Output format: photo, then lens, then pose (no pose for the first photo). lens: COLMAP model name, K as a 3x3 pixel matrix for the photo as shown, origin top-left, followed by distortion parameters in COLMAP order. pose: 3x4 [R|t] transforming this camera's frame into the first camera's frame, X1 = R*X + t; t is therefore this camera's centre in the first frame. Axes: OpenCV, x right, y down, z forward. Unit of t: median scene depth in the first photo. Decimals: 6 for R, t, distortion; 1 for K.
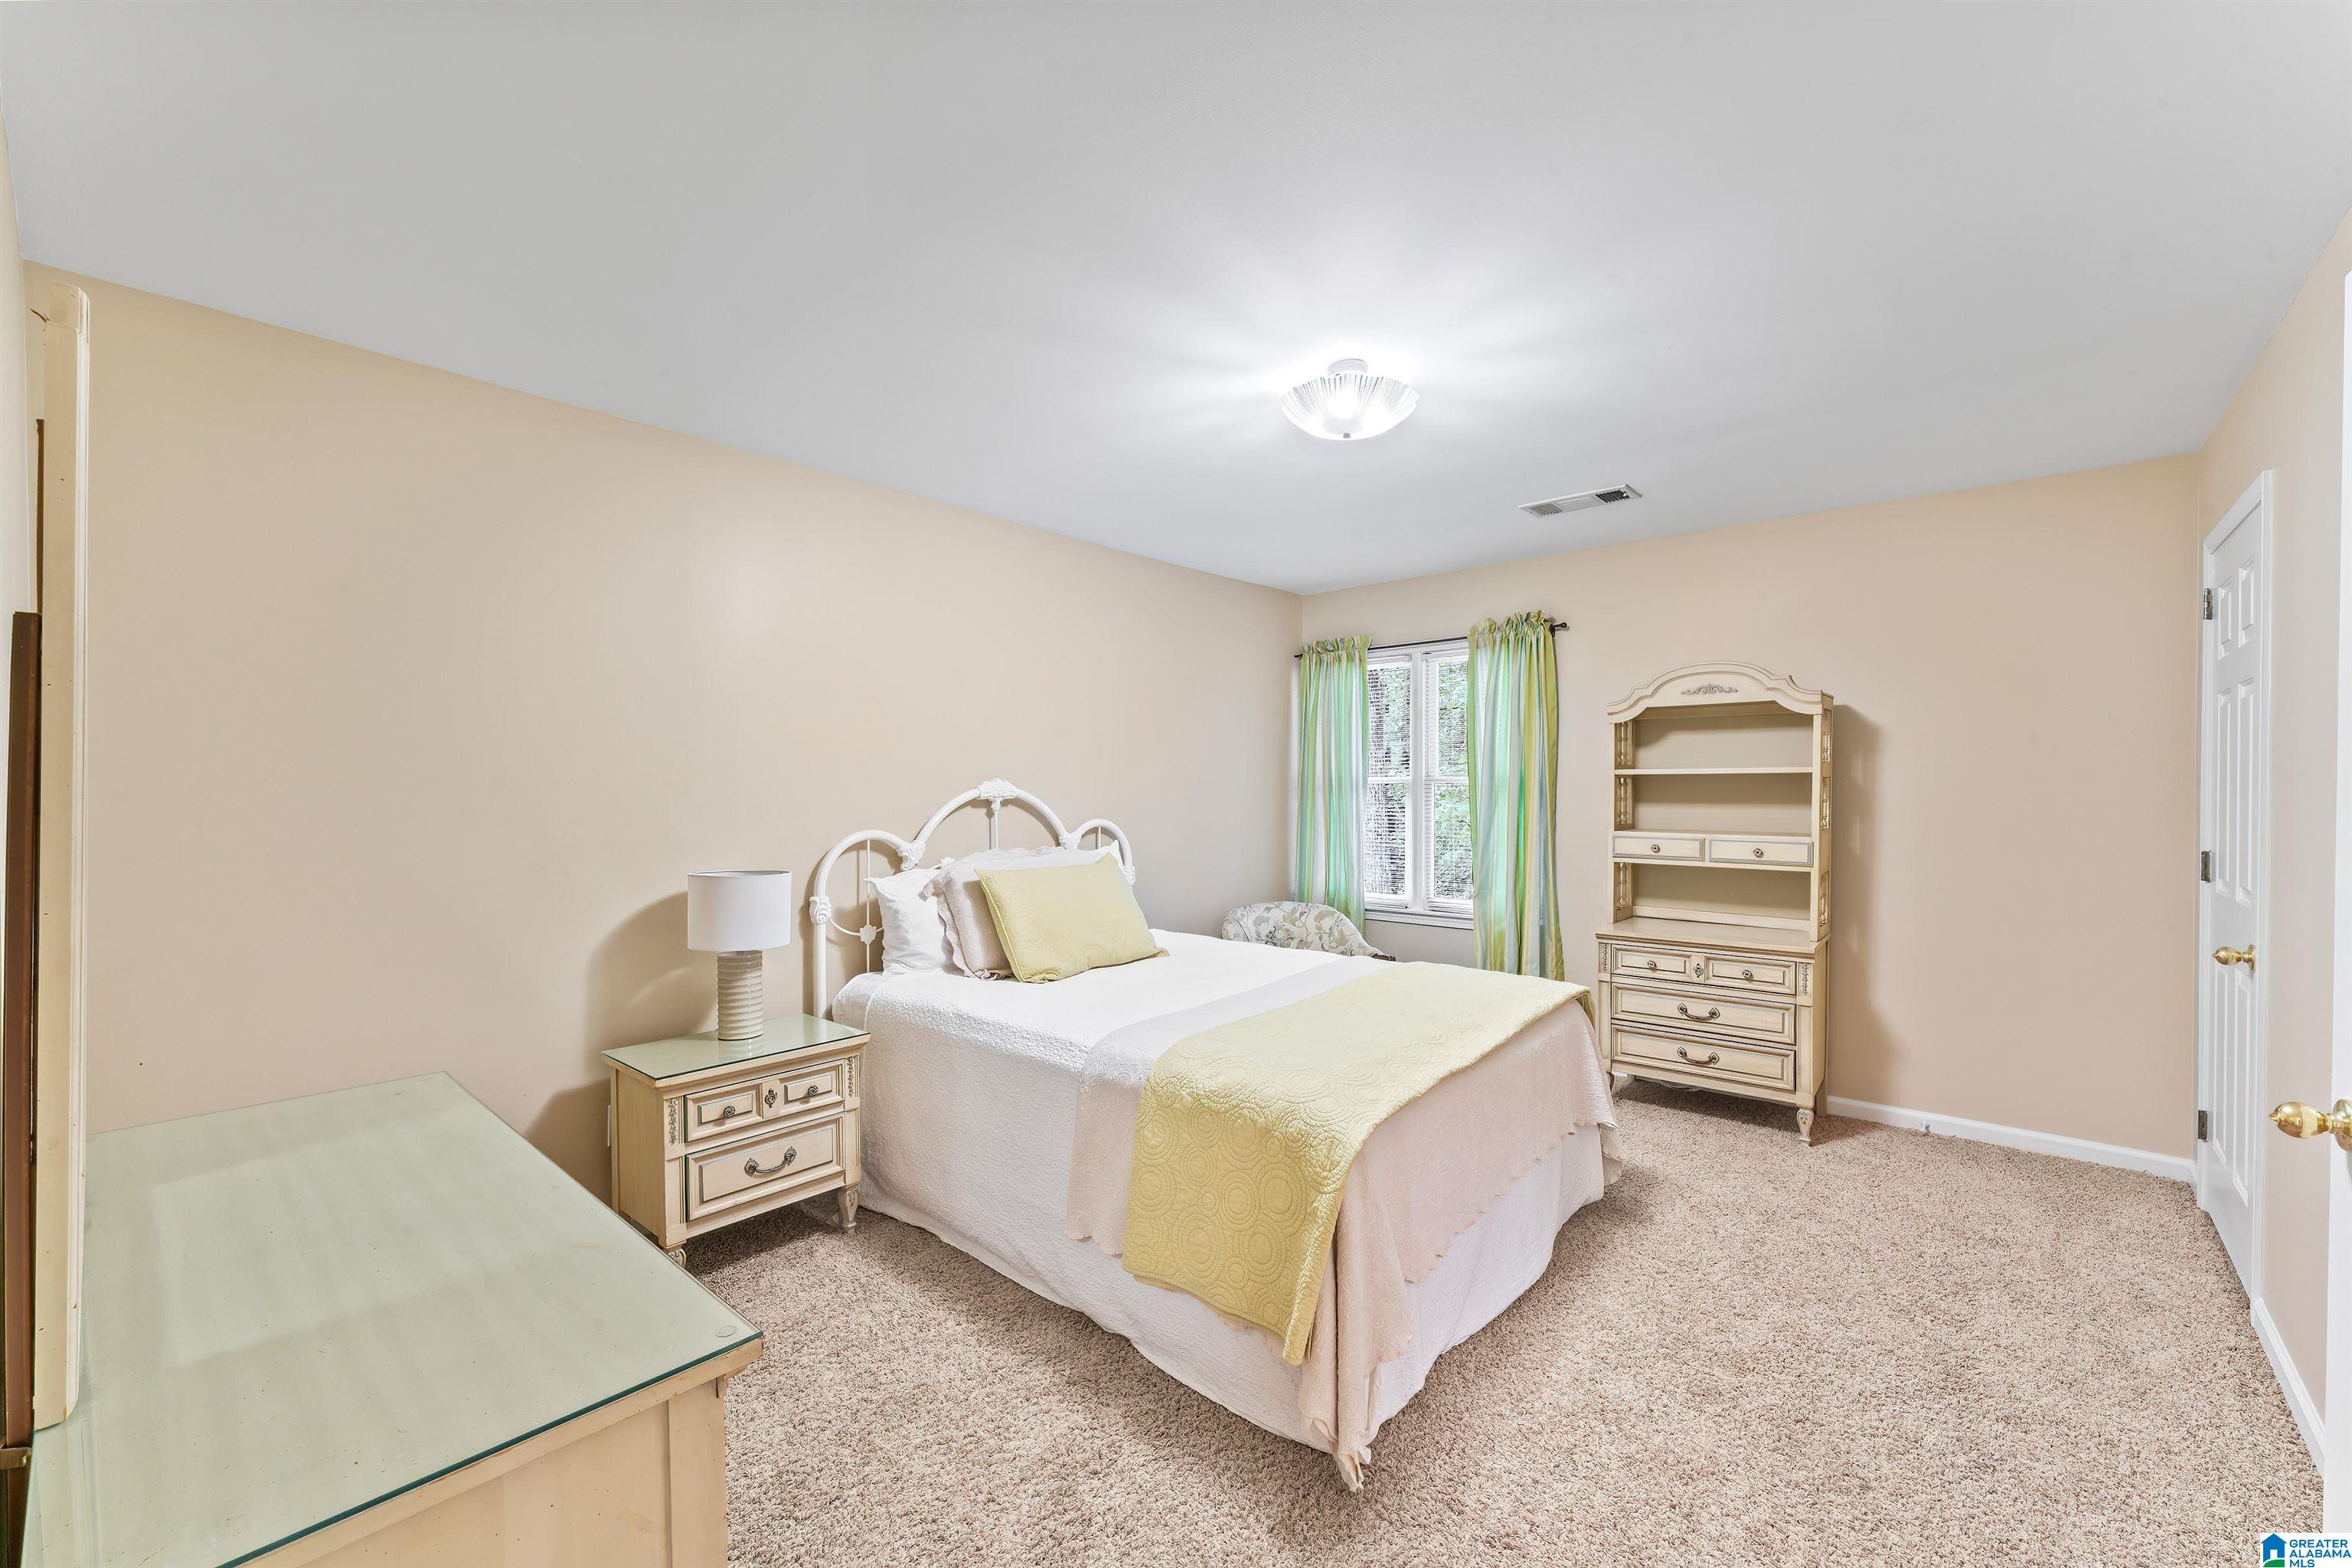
lens RADIAL K [[953.9, 0, 1179.1], [0, 953.9, 815.9], [0, 0, 1]] dist [-0.002892, -0.000139]
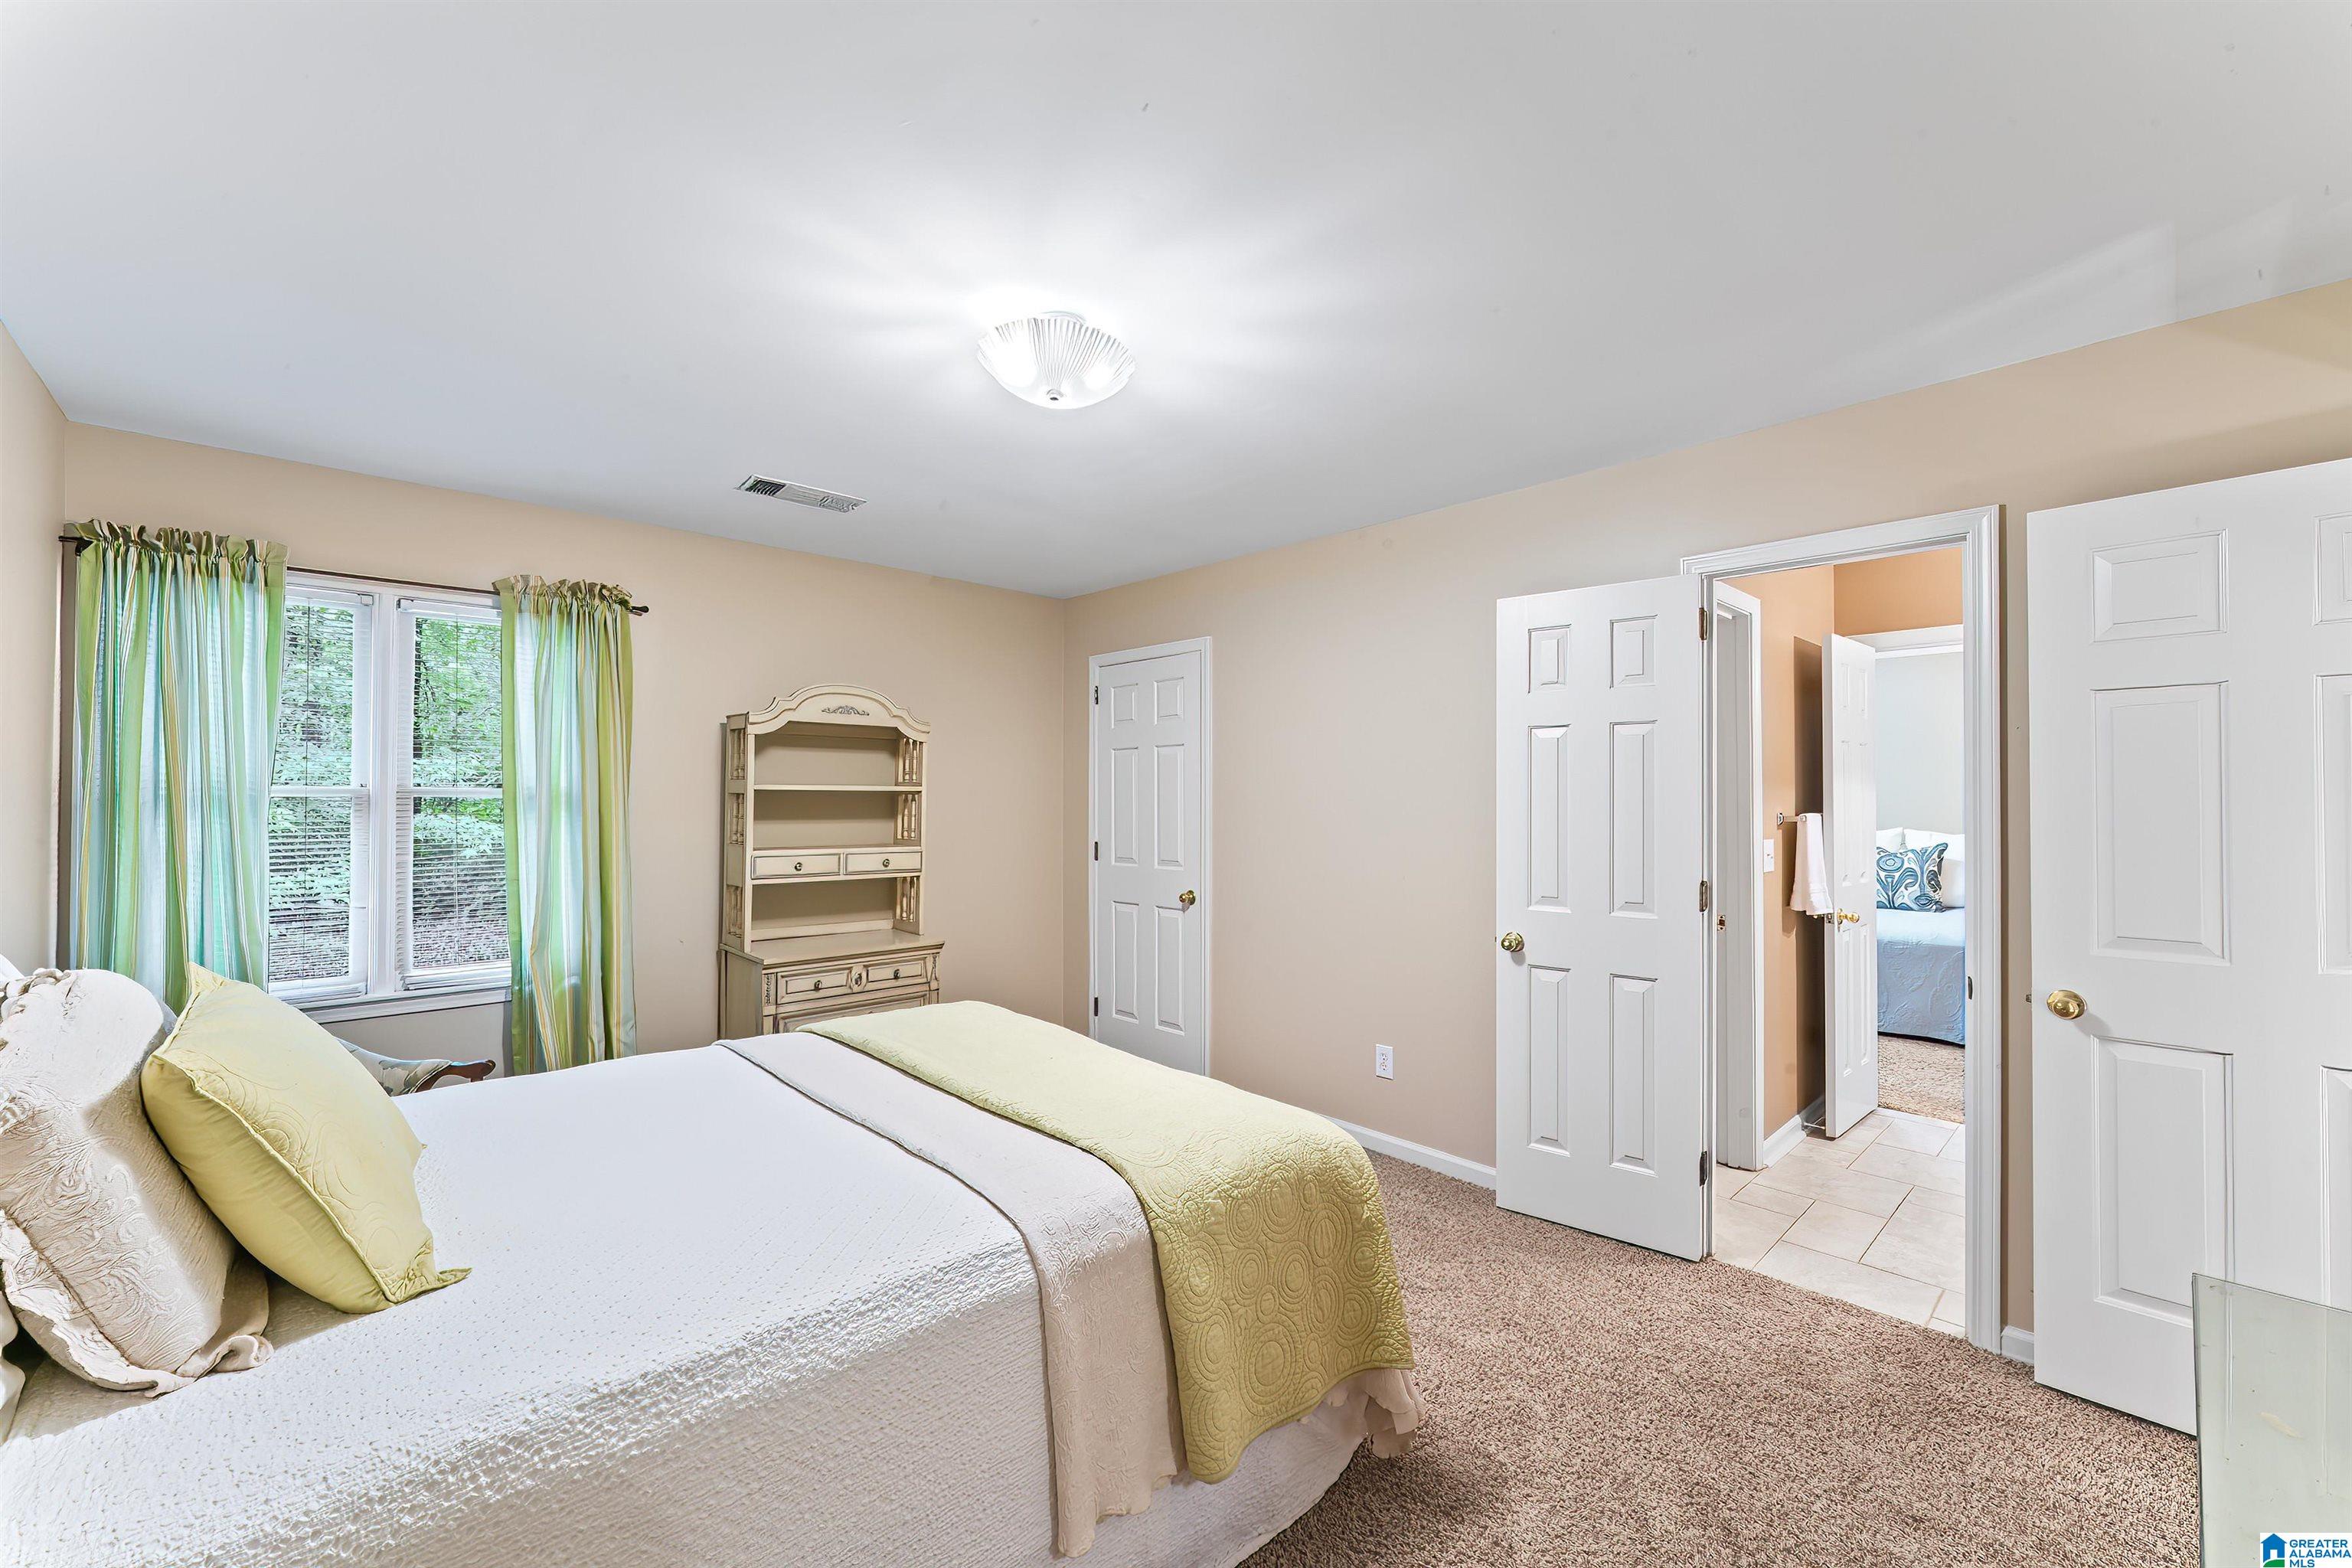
lens RADIAL K [[953.9, 0, 1179.1], [0, 953.9, 815.9], [0, 0, 1]] dist [-0.002892, -0.000139]
pose [[0.090717, -0.019537, 0.995685, -0.445440], [0.024938, 0.999539, 0.017340, -0.025541], [-0.995564, 0.023257, 0.091163, 0.536878]]
